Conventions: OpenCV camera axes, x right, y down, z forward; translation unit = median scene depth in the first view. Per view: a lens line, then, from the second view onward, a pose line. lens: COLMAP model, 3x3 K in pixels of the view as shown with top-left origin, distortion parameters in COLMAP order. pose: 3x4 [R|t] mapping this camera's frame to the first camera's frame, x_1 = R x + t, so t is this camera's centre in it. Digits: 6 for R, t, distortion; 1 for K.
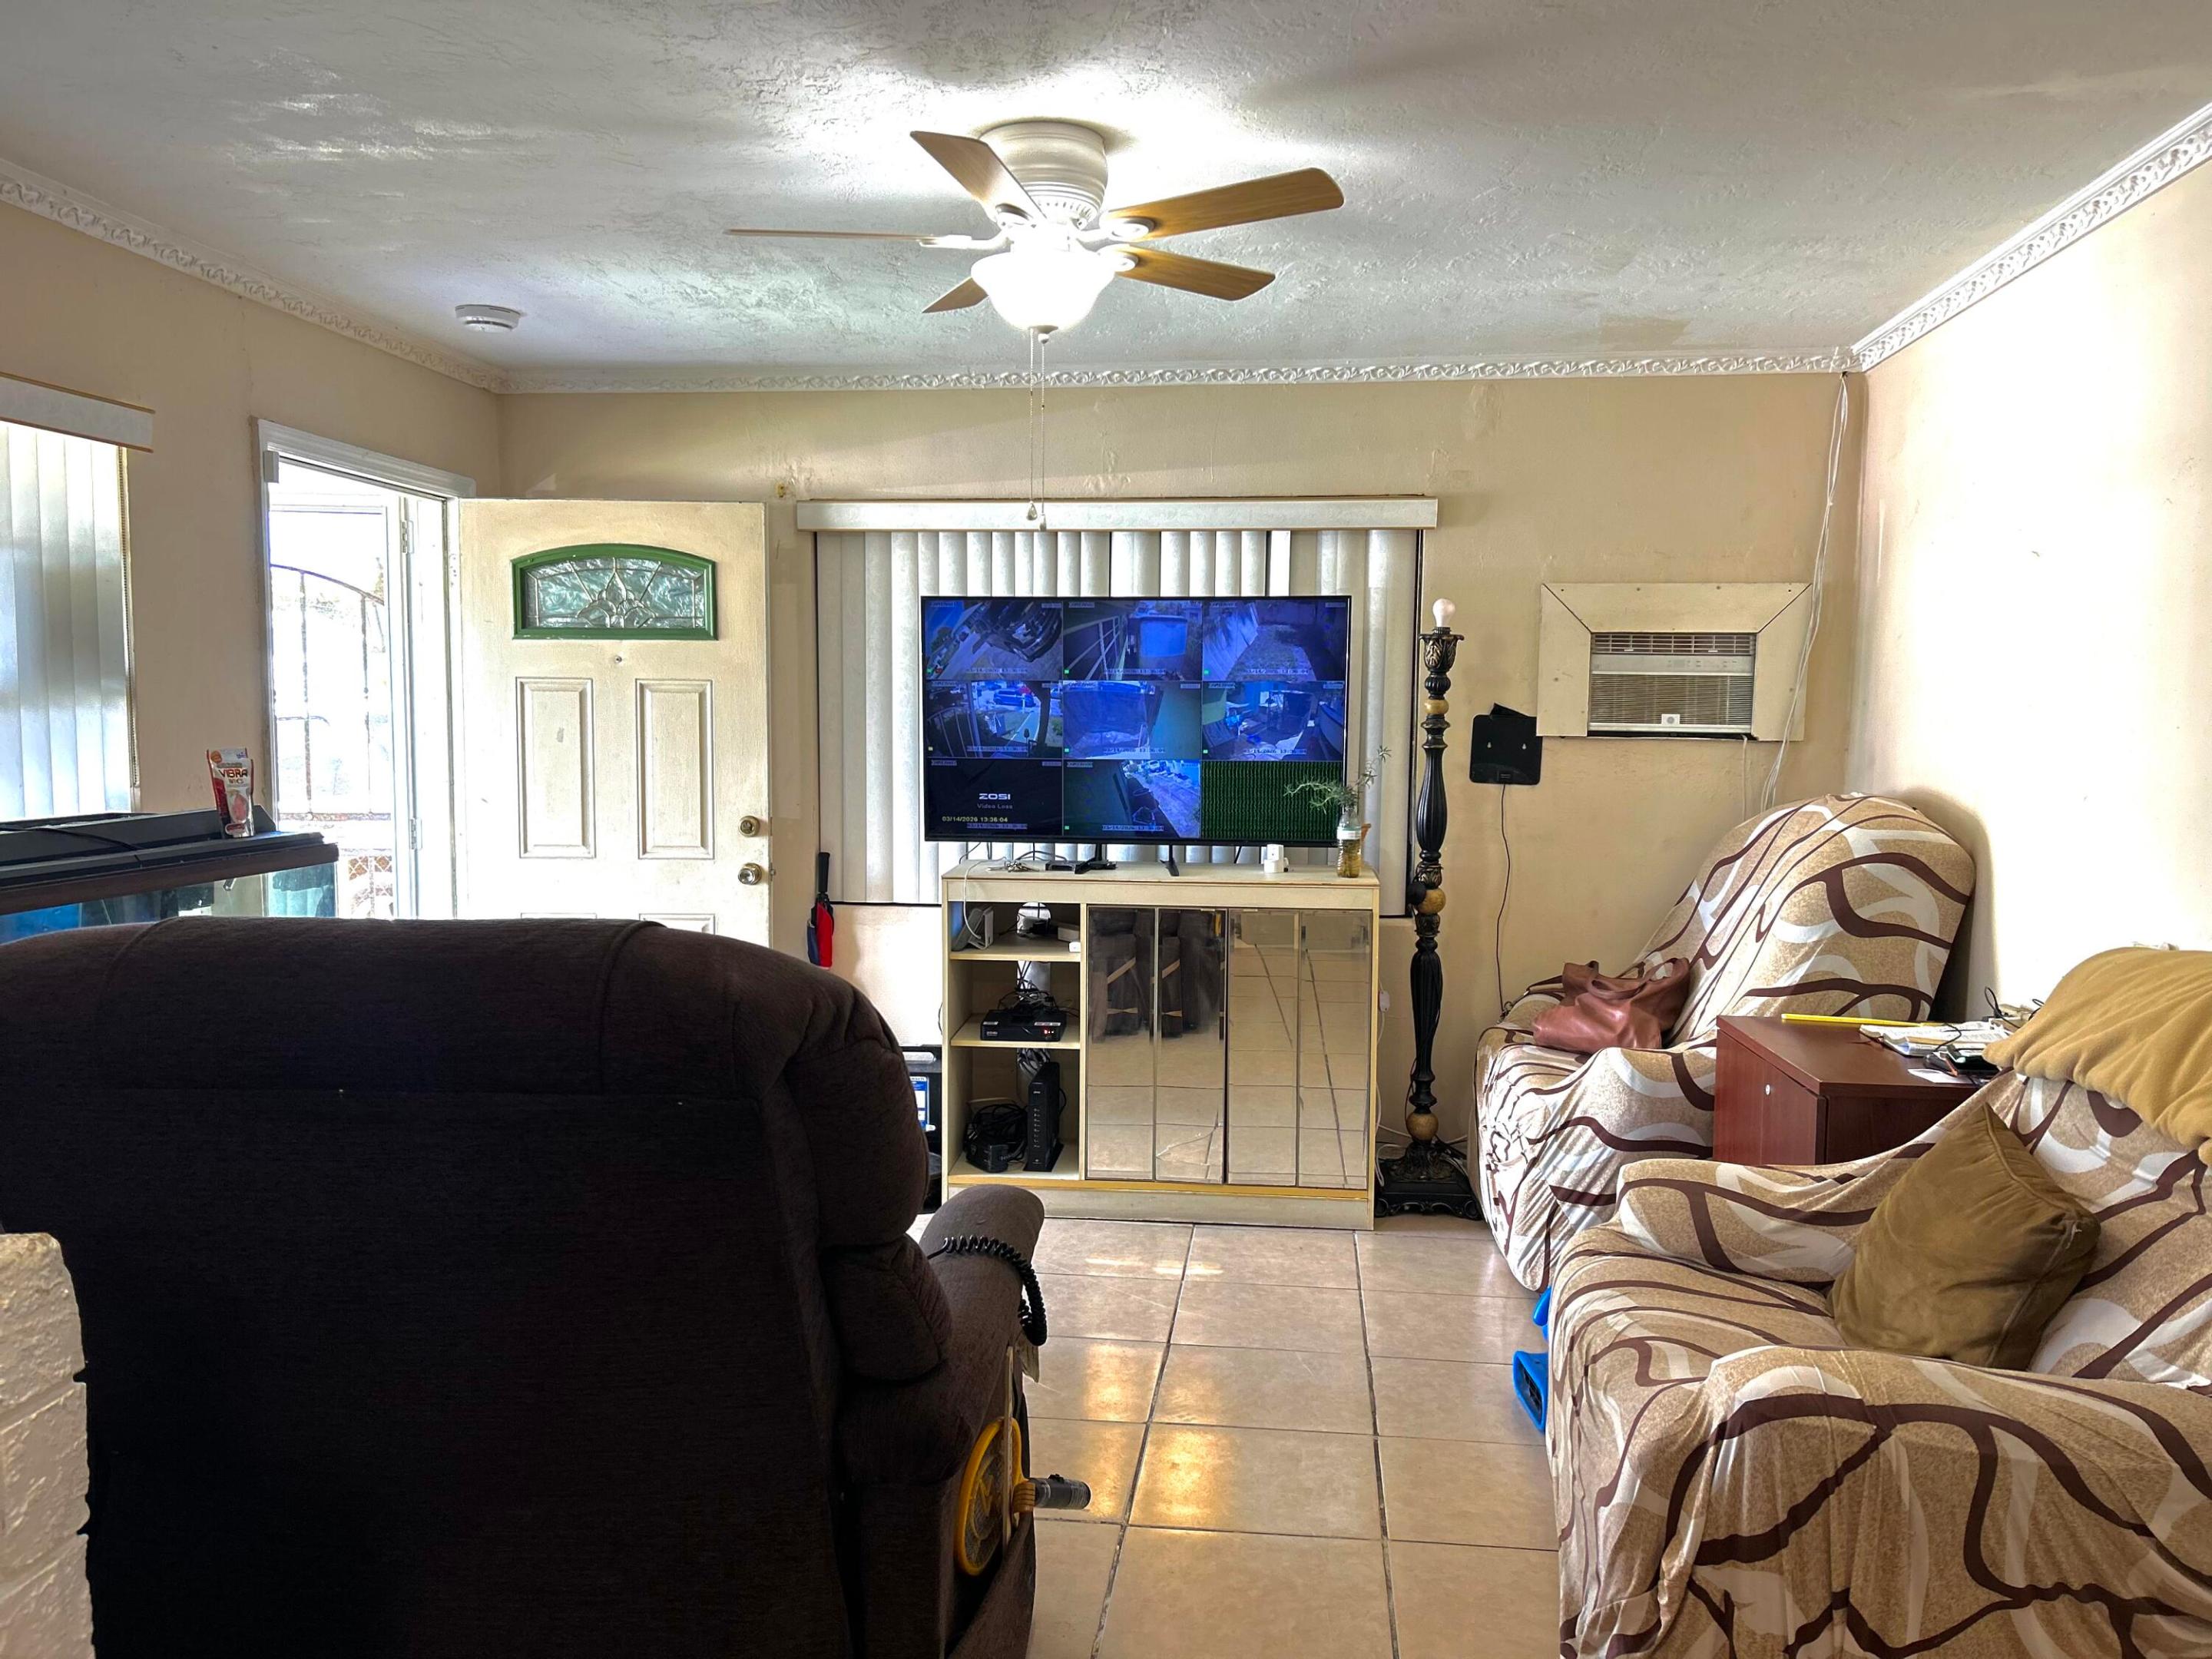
lens RADIAL K [[1684.8, 0, 1103.7], [0, 1684.8, 863.8], [0, 0, 1]] dist [0.079711, -0.115934]
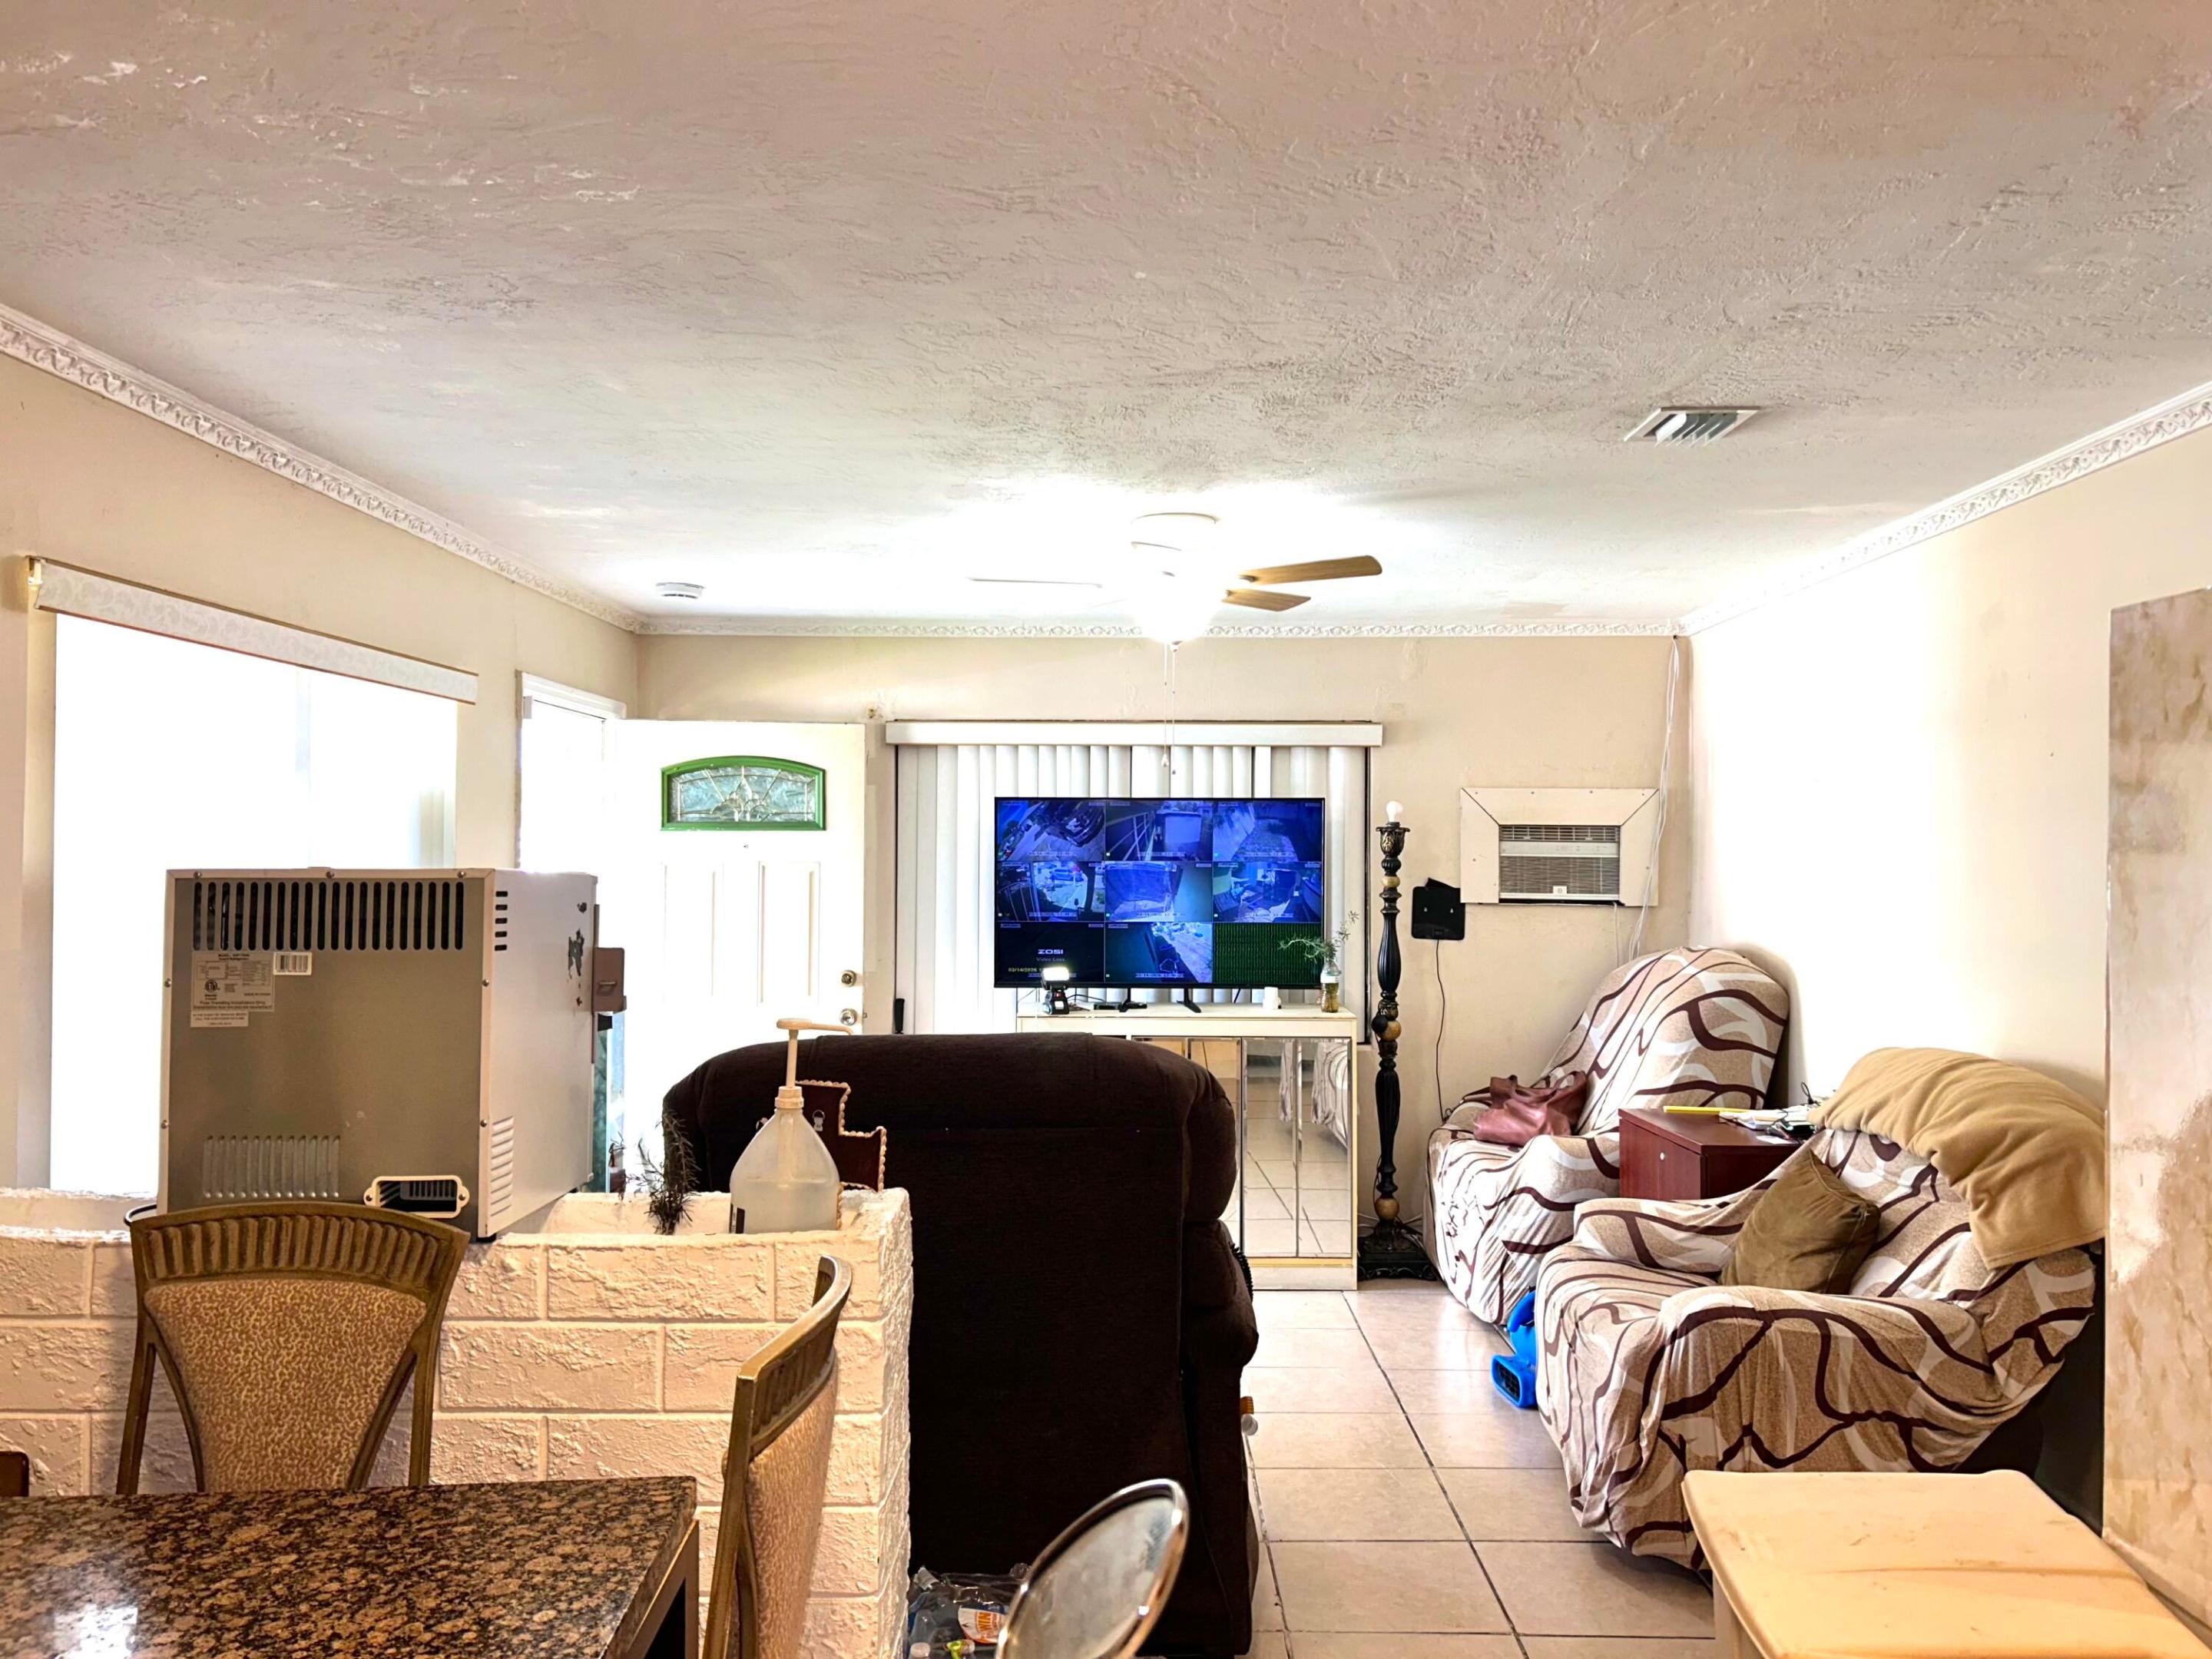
lens RADIAL K [[1695.6, 0, 1106.3], [0, 1695.6, 821.3], [0, 0, 1]] dist [0.091525, -0.185544]
pose [[0.994464, -0.000753, 0.105073, -0.172039], [0.012327, 0.993905, -0.109545, 0.003331], [-0.104351, 0.110234, 0.988413, -0.309085]]
